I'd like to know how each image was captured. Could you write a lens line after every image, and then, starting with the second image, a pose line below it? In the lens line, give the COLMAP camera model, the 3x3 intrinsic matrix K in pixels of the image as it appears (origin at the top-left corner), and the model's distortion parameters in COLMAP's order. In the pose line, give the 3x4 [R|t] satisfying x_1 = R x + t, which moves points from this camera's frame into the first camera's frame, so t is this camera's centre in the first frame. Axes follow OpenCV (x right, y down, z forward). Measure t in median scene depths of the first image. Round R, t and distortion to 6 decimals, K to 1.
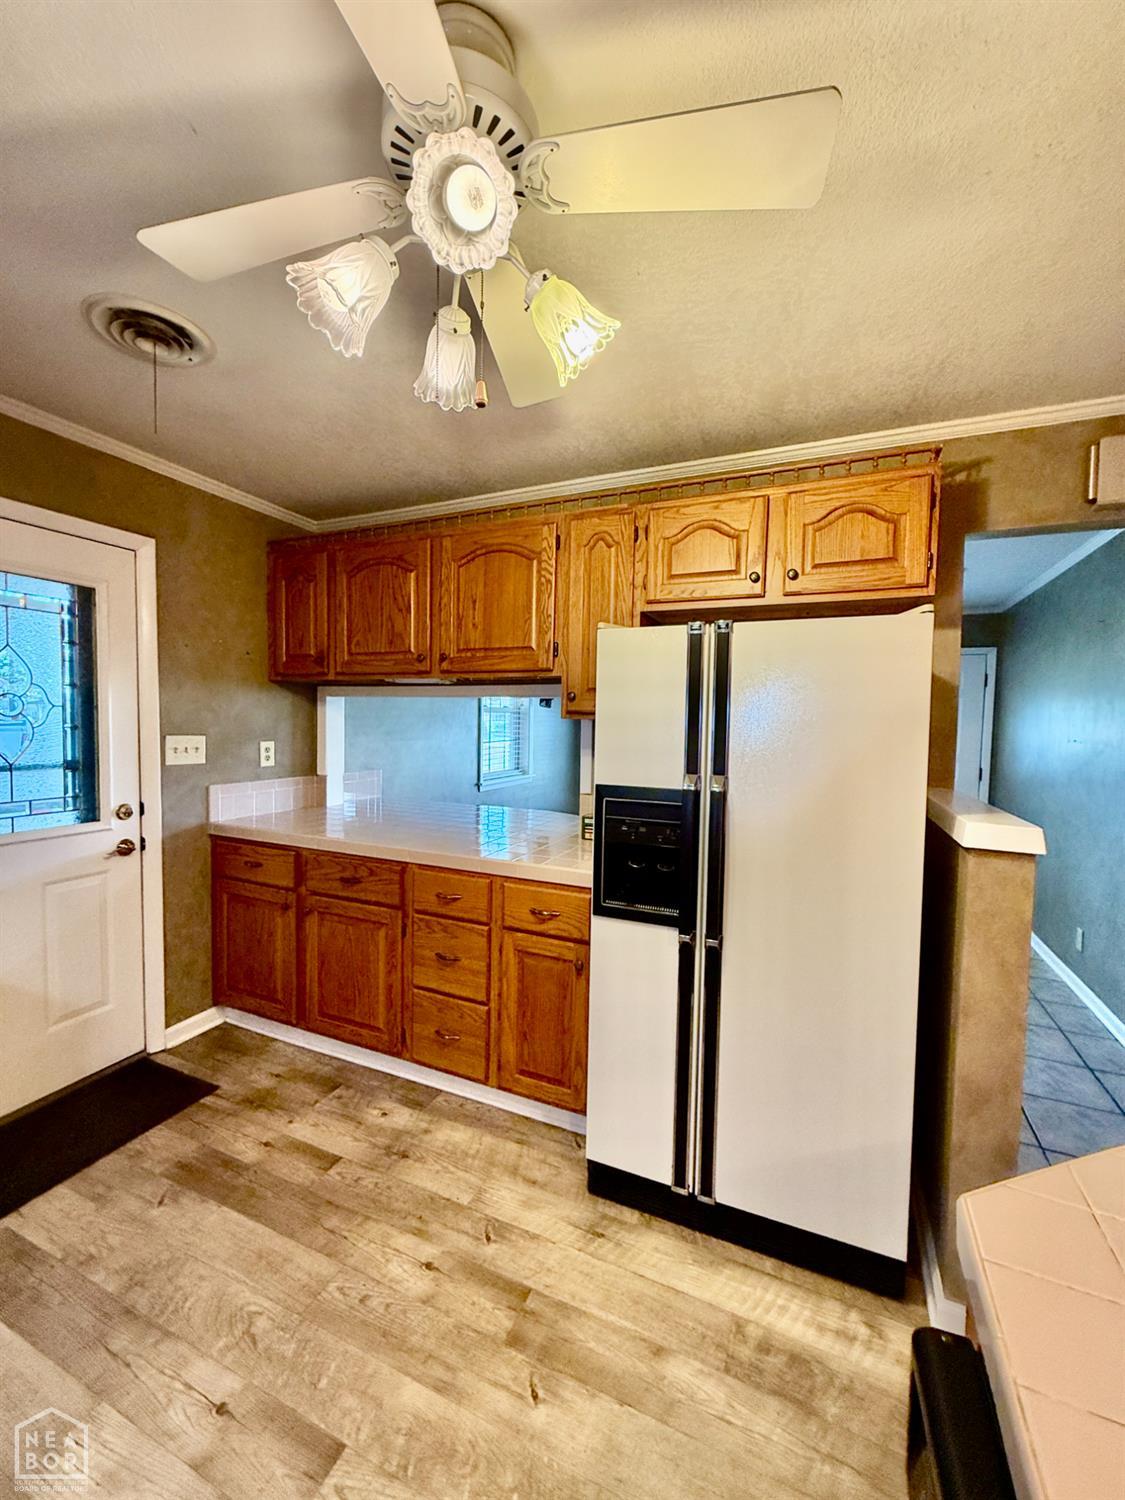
lens RADIAL K [[596.9, 0, 562.5], [0, 596.9, 750.0], [0, 0, 1]] dist [-0.000091, 0.000484]
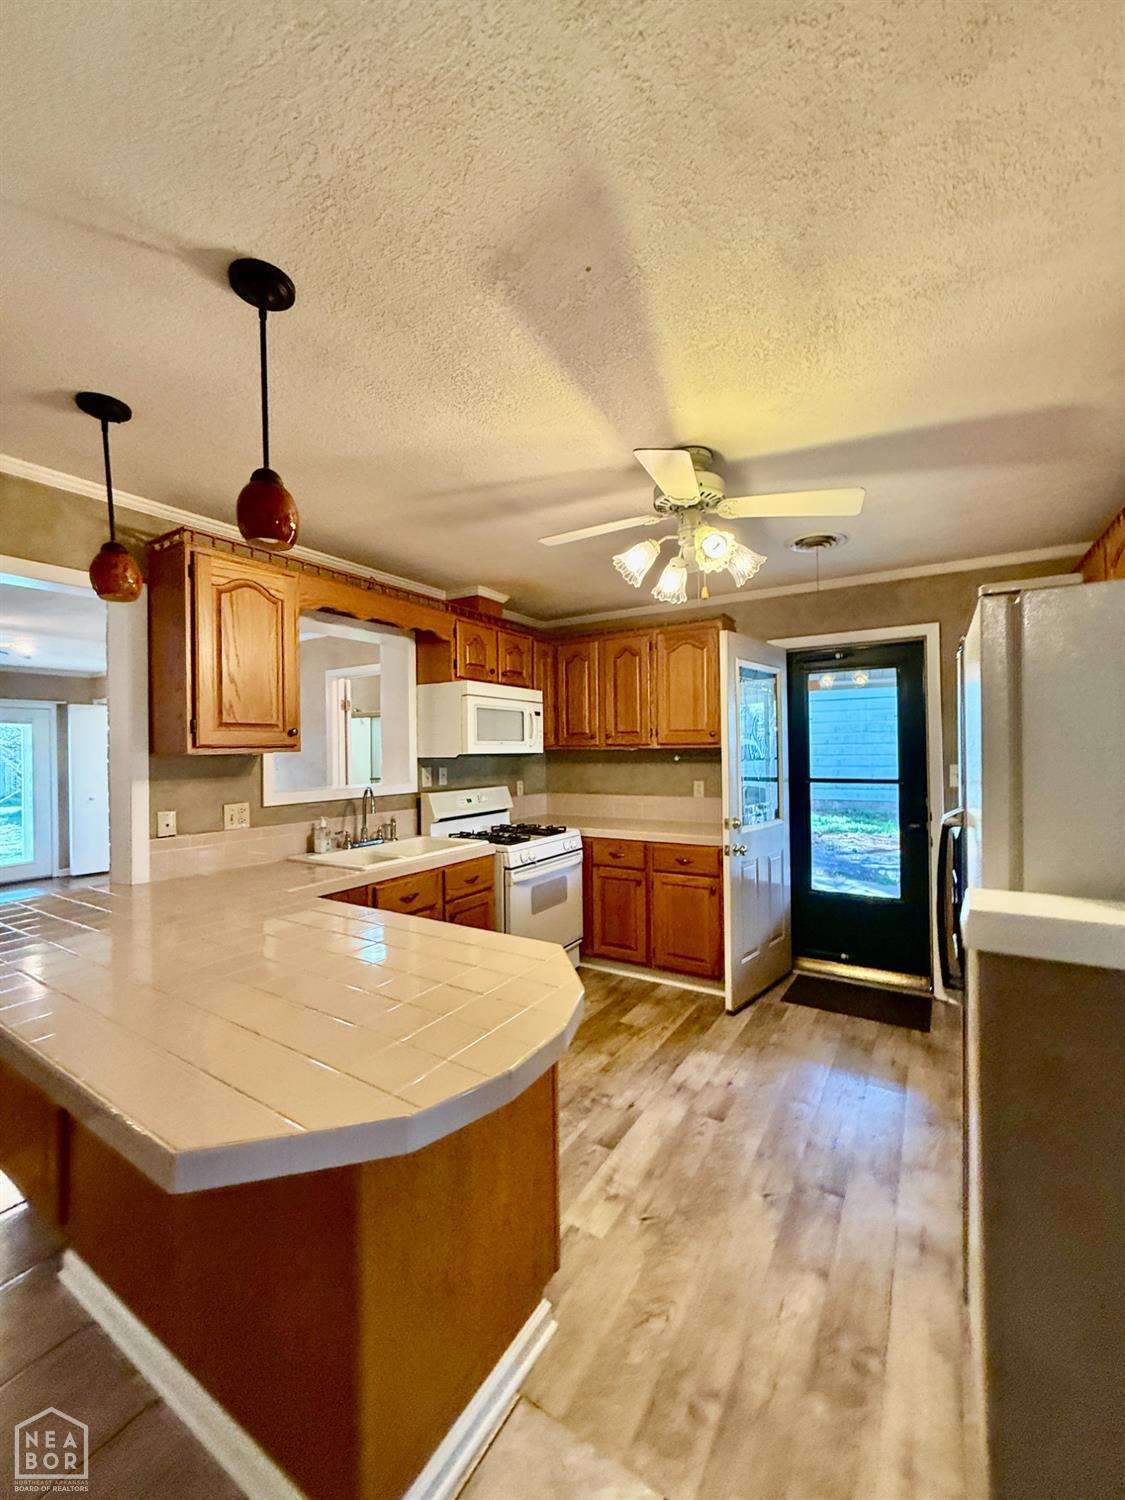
lens RADIAL K [[596.9, 0, 562.5], [0, 596.9, 750.0], [0, 0, 1]] dist [-0.000091, 0.000484]
pose [[-0.142650, -0.014317, -0.989670, 0.799704], [-0.038131, 0.999233, -0.008959, -0.011107], [0.989038, 0.036459, -0.143087, 0.339736]]
